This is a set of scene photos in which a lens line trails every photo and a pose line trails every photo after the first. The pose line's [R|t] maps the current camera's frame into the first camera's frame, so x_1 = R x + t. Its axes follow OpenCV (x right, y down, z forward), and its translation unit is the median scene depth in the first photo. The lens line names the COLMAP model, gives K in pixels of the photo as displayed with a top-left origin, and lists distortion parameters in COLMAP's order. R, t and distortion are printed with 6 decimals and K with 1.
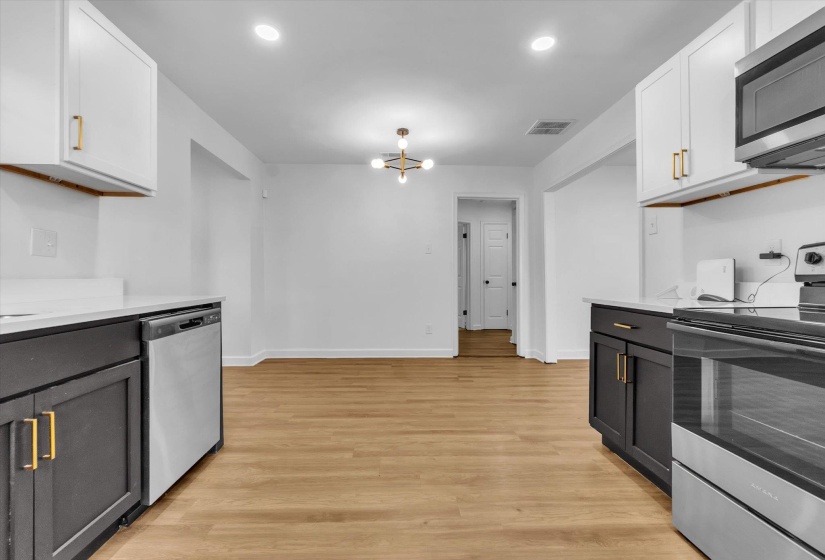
lens RADIAL K [[362.1, 0, 402.7], [0, 362.1, 279.8], [0, 0, 1]] dist [0.000244, -0.000017]
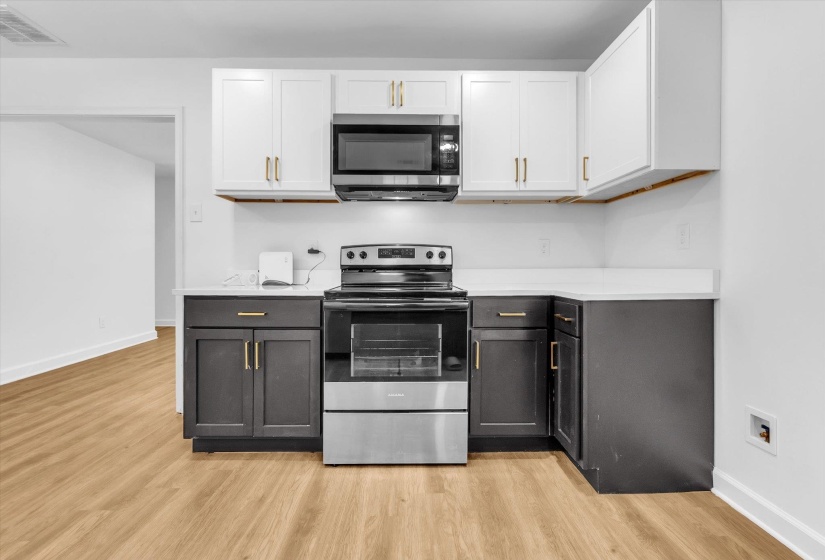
lens RADIAL K [[370.2, 0, 411.5], [0, 370.2, 271.5], [0, 0, 1]] dist [-0.003290, -0.000179]
pose [[0.010064, -0.010561, 0.999894, -0.431943], [0.002778, 0.999941, 0.010534, -0.000549], [-0.999945, 0.002672, 0.010093, 0.564263]]
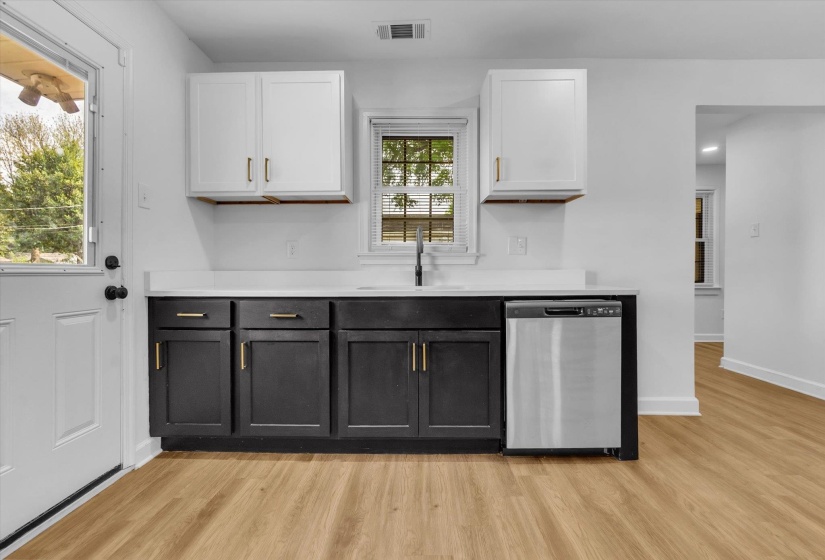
lens RADIAL K [[354.6, 0, 412.4], [0, 354.6, 274.8], [0, 0, 1]] dist [-0.002755, -0.000602]
pose [[-0.038359, 0.009063, -0.999223, 0.461970], [-0.004475, 0.999947, 0.009241, 0.006495], [0.999254, 0.004826, -0.038317, 0.604519]]
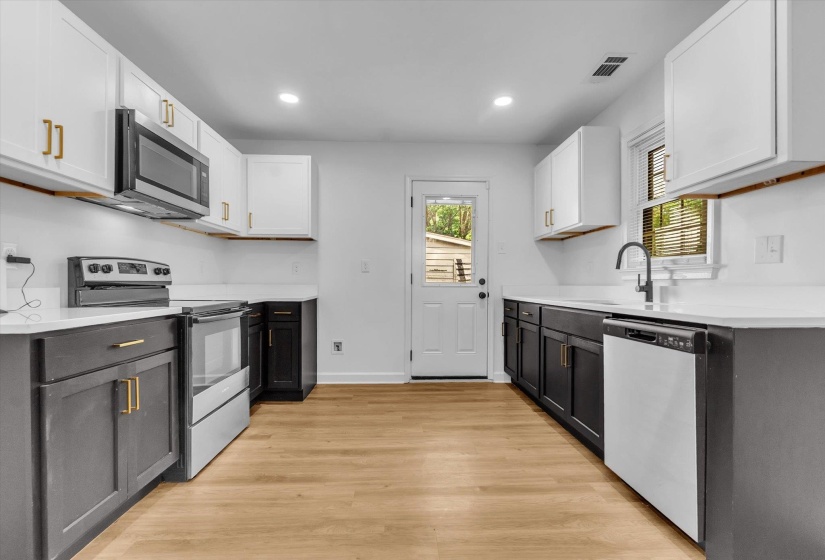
lens RADIAL K [[367.7, 0, 418.1], [0, 367.7, 286.7], [0, 0, 1]] dist [-0.001770, -0.000090]
pose [[-0.999429, -0.002331, -0.033705, 0.000445], [-0.002769, 0.999912, 0.012959, -0.010683], [0.033672, 0.013045, -0.999348, 1.907524]]
